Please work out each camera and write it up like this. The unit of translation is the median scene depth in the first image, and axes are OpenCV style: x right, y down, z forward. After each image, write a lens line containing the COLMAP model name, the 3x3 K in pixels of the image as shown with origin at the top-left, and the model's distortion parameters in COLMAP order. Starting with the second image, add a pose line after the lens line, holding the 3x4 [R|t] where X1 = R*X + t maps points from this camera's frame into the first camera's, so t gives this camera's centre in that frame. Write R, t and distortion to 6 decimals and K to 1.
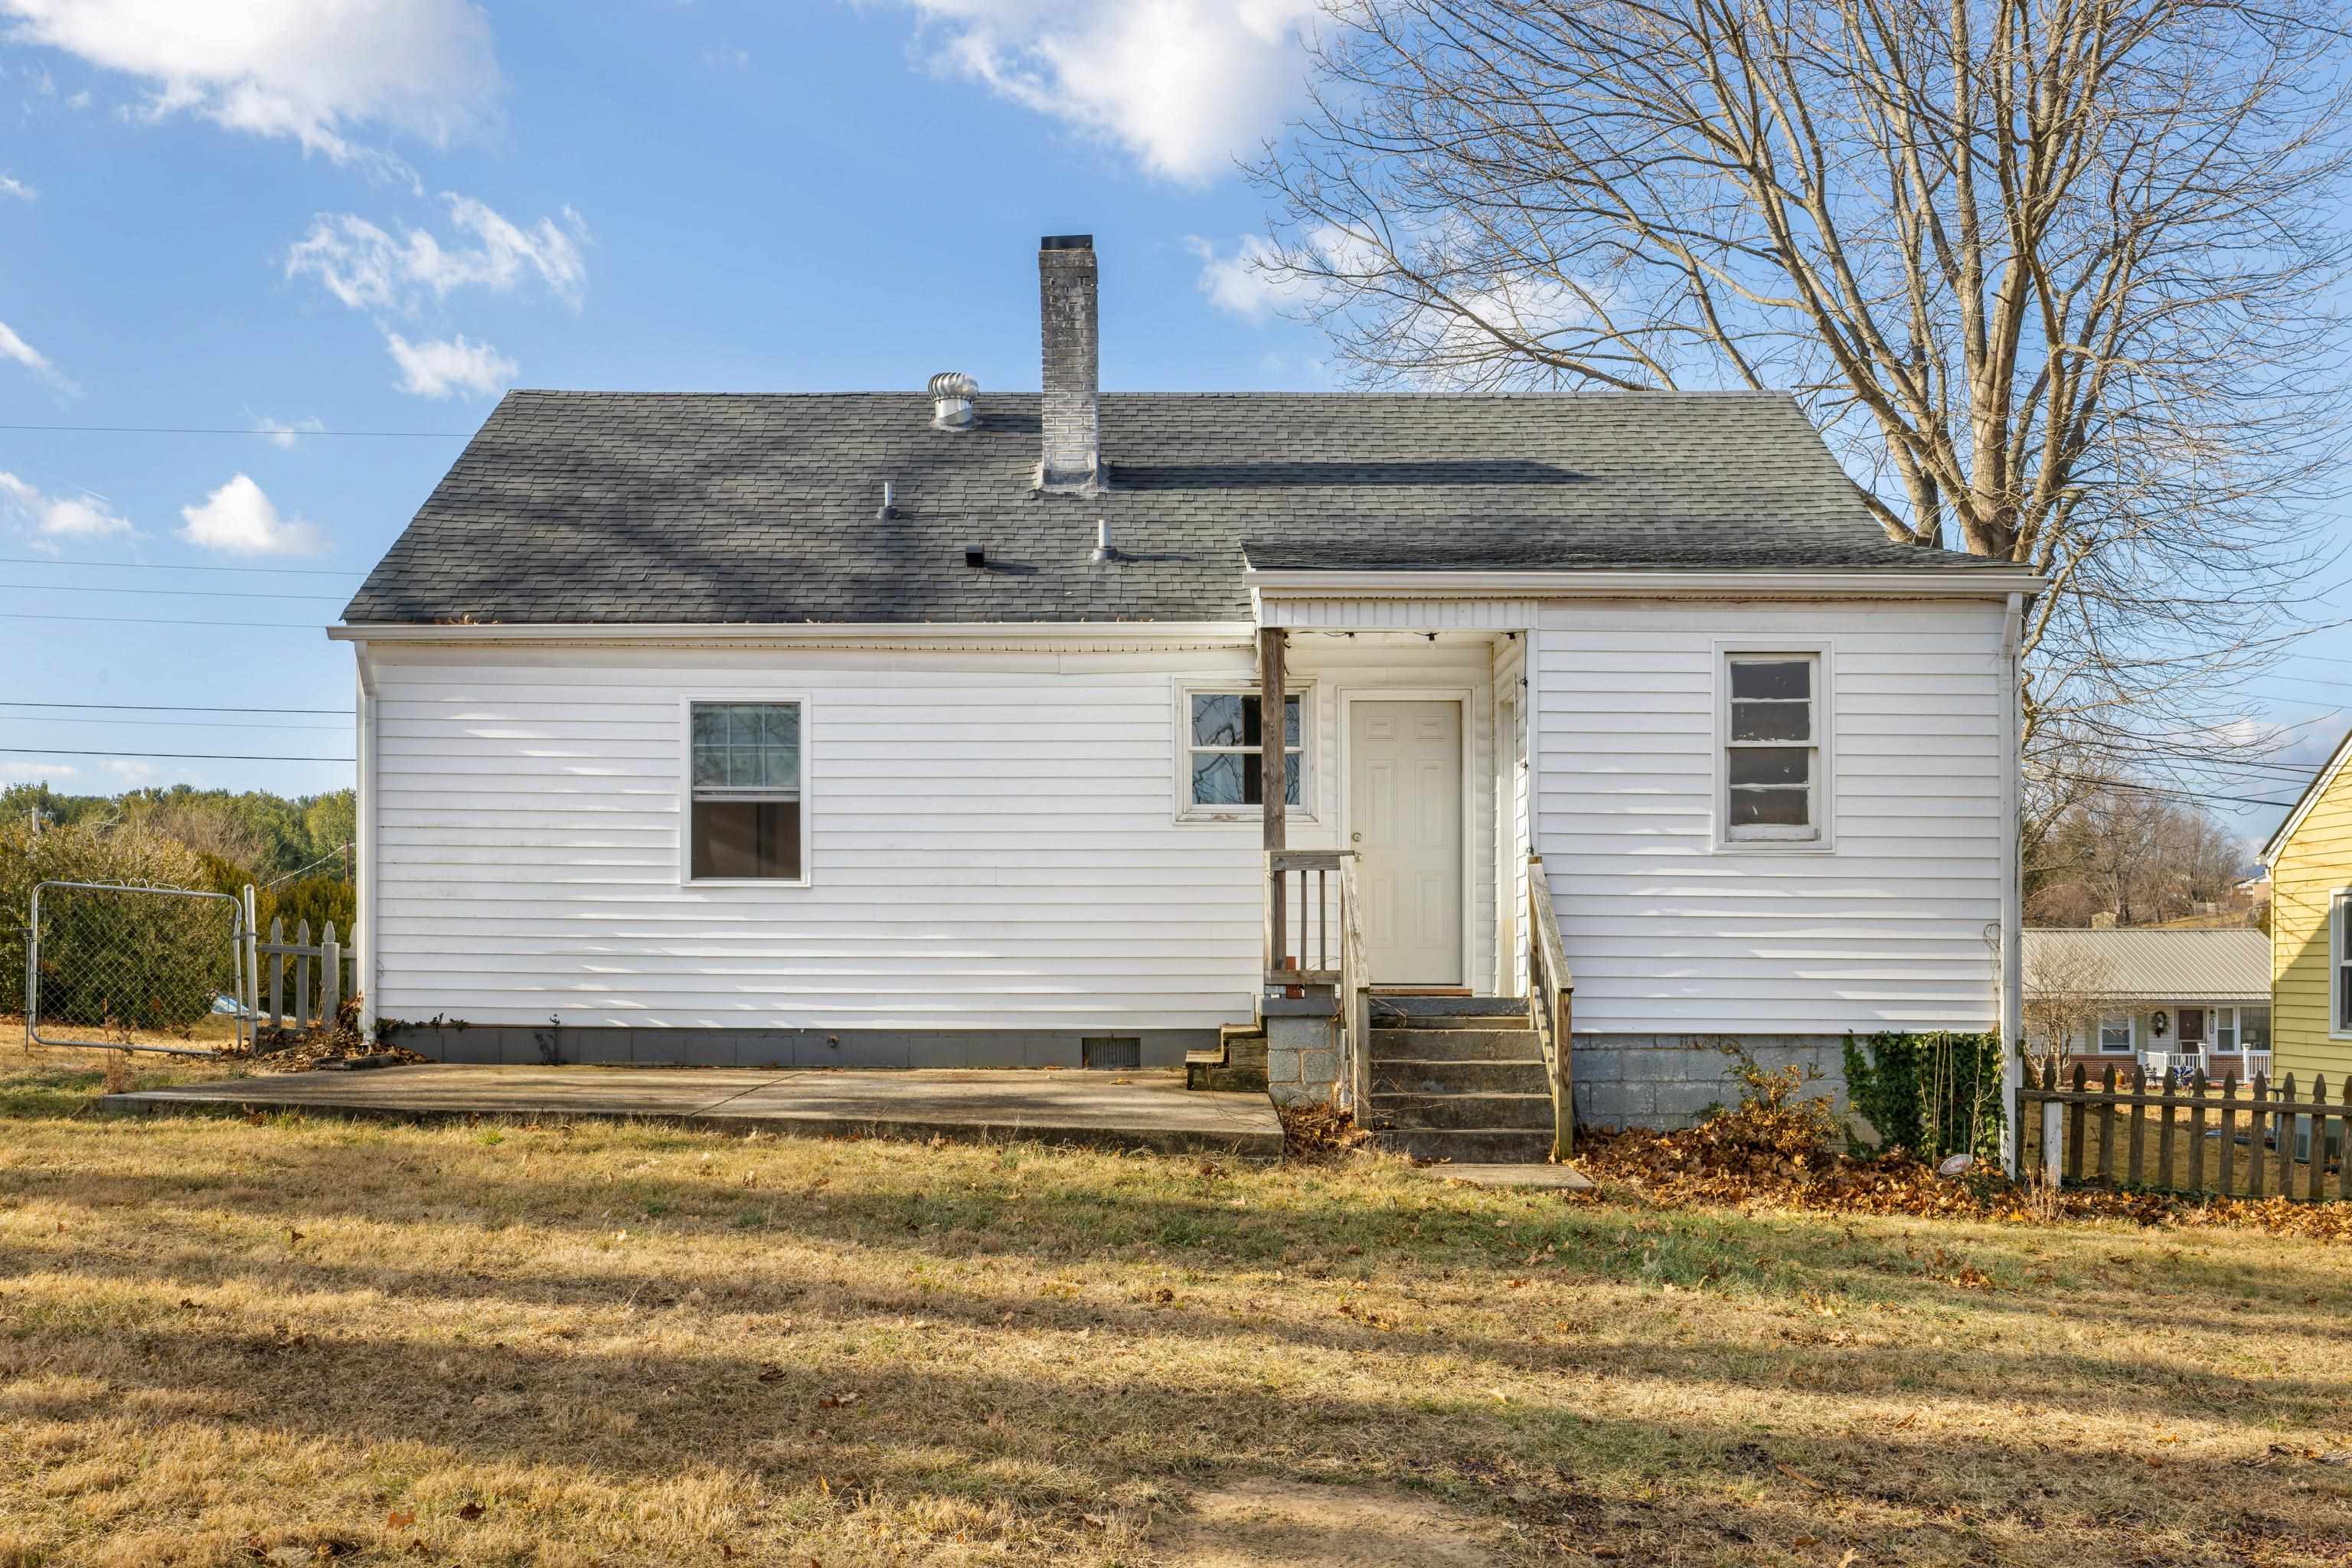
lens RADIAL K [[2344.0, 0, 1162.7], [0, 2344.0, 858.2], [0, 0, 1]] dist [0.000866, 0.000000]
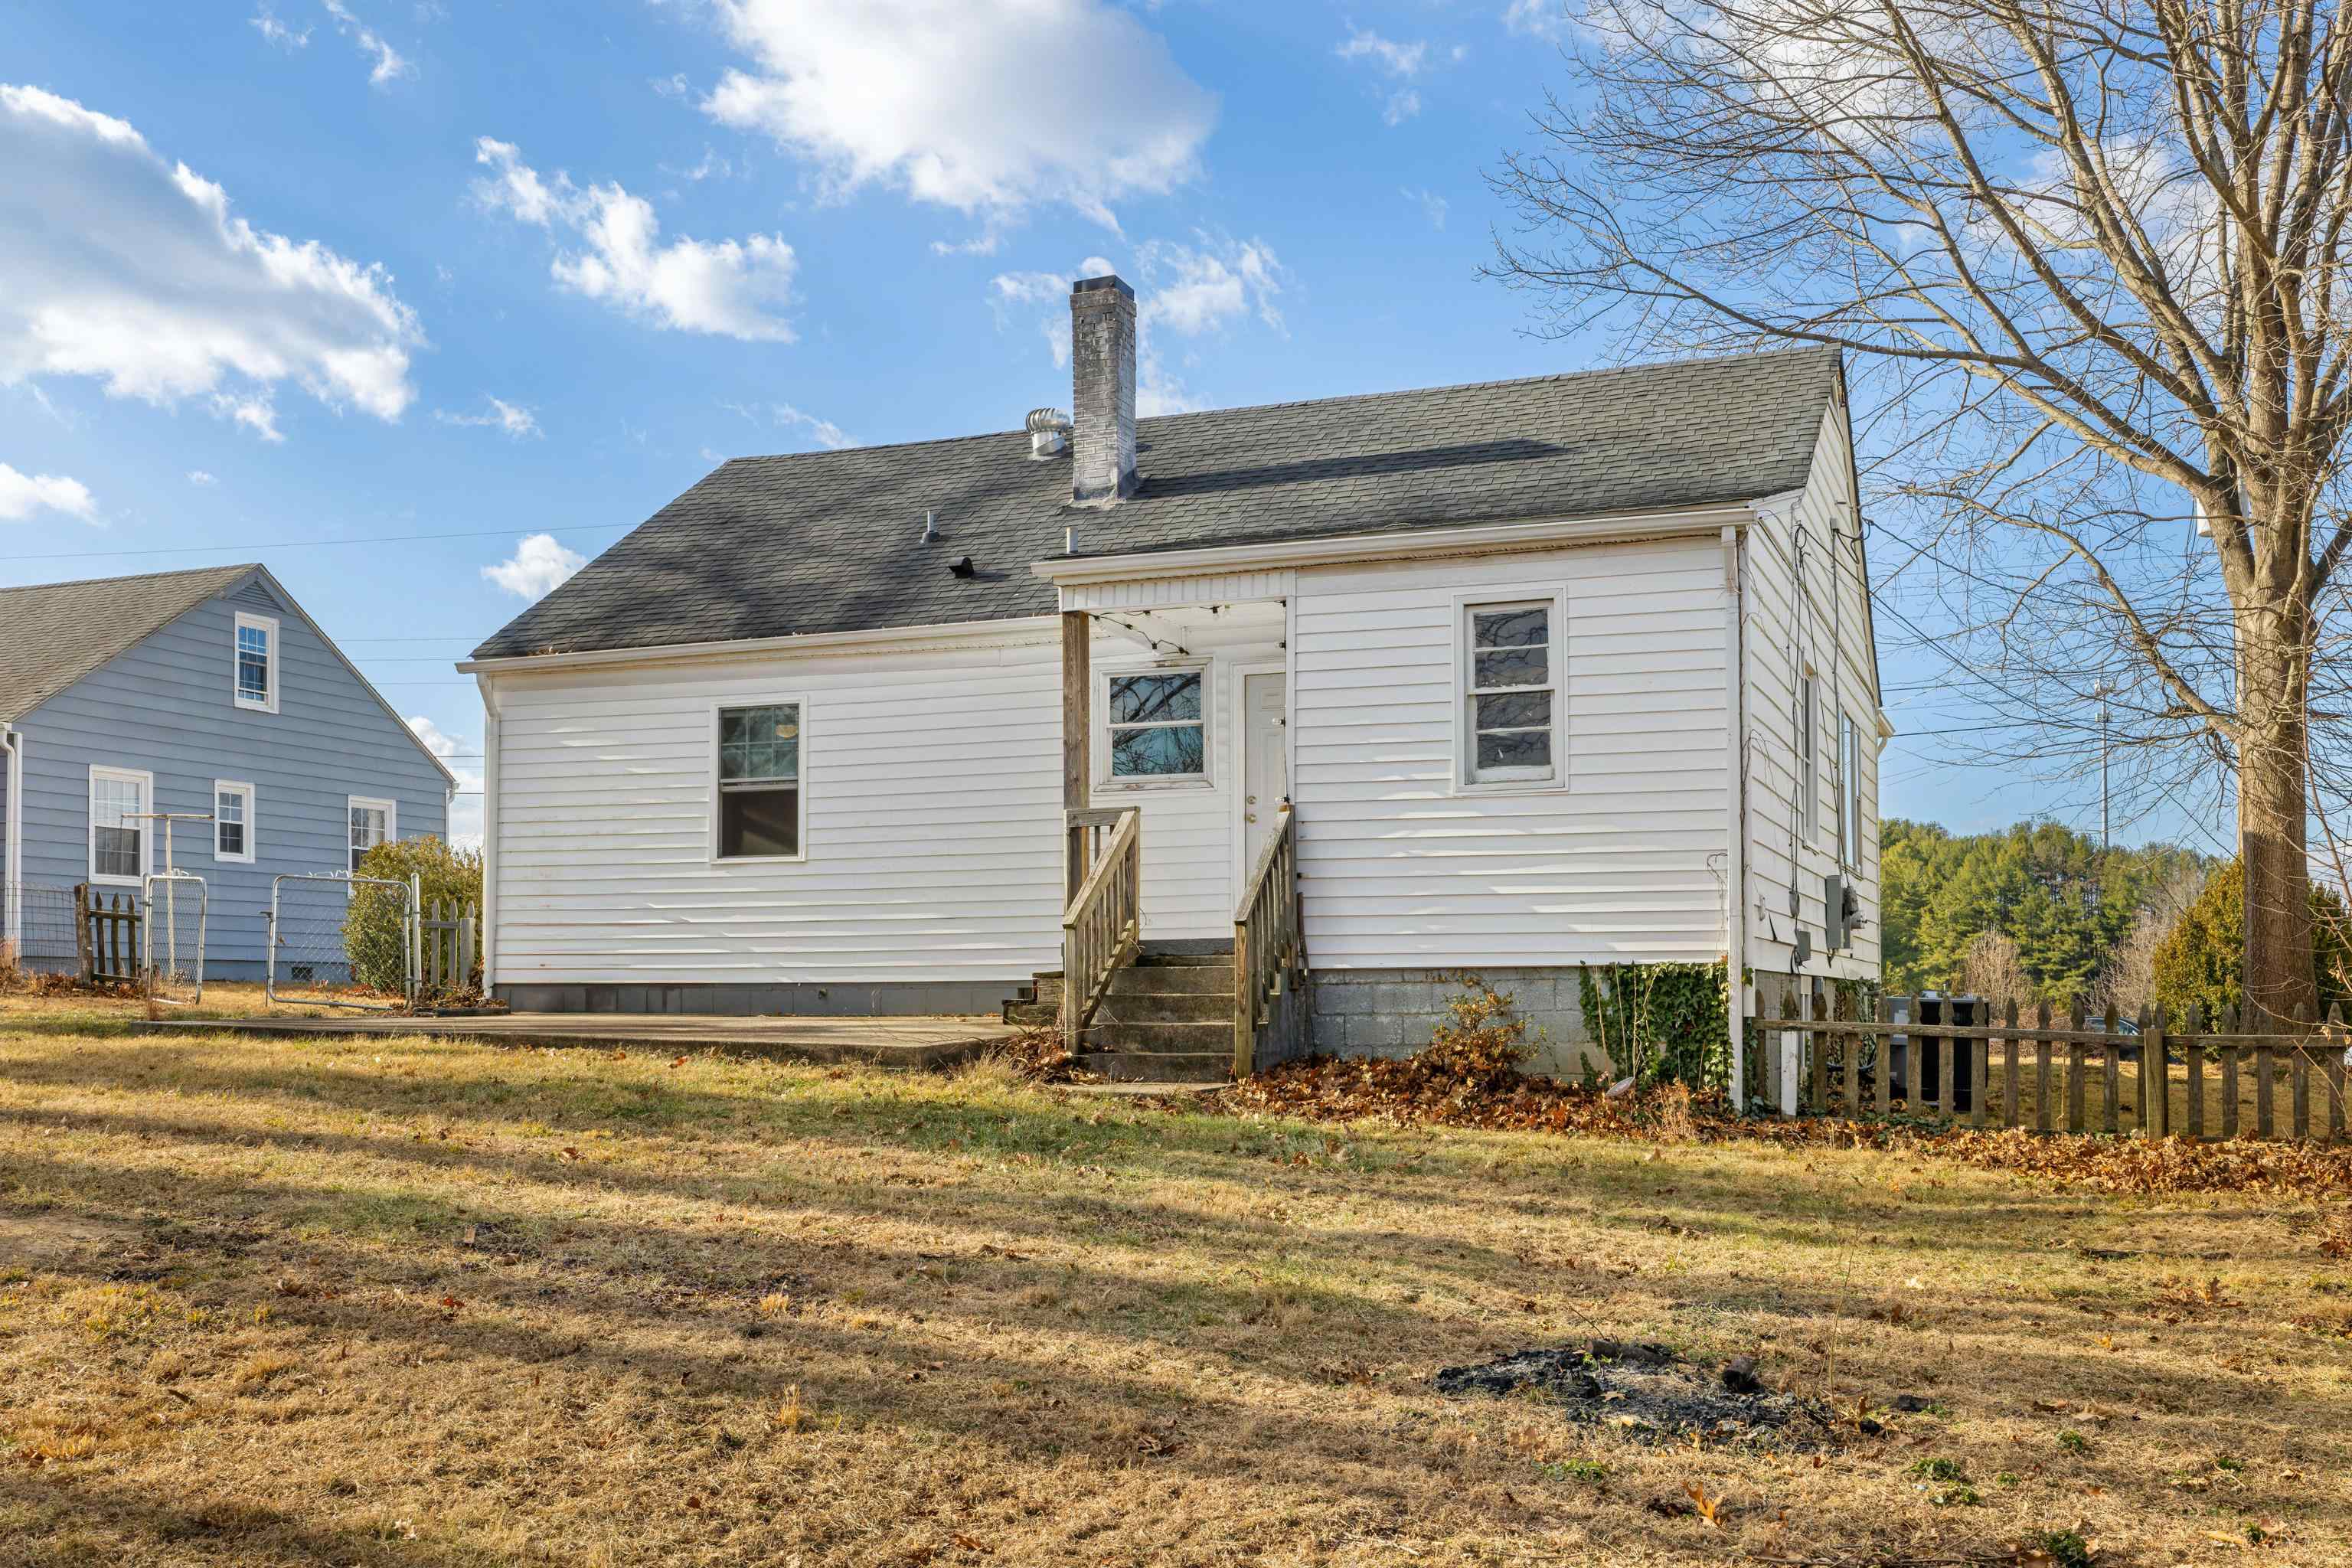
lens RADIAL K [[2344.0, 0, 1163.2], [0, 2344.0, 788.7], [0, 0, 1]] dist [0.000866, 0.000000]
pose [[0.933996, -0.041101, -0.354912, 0.474524], [0.024884, 0.998432, -0.050140, 0.043209], [0.356416, 0.037999, 0.933554, -0.027683]]
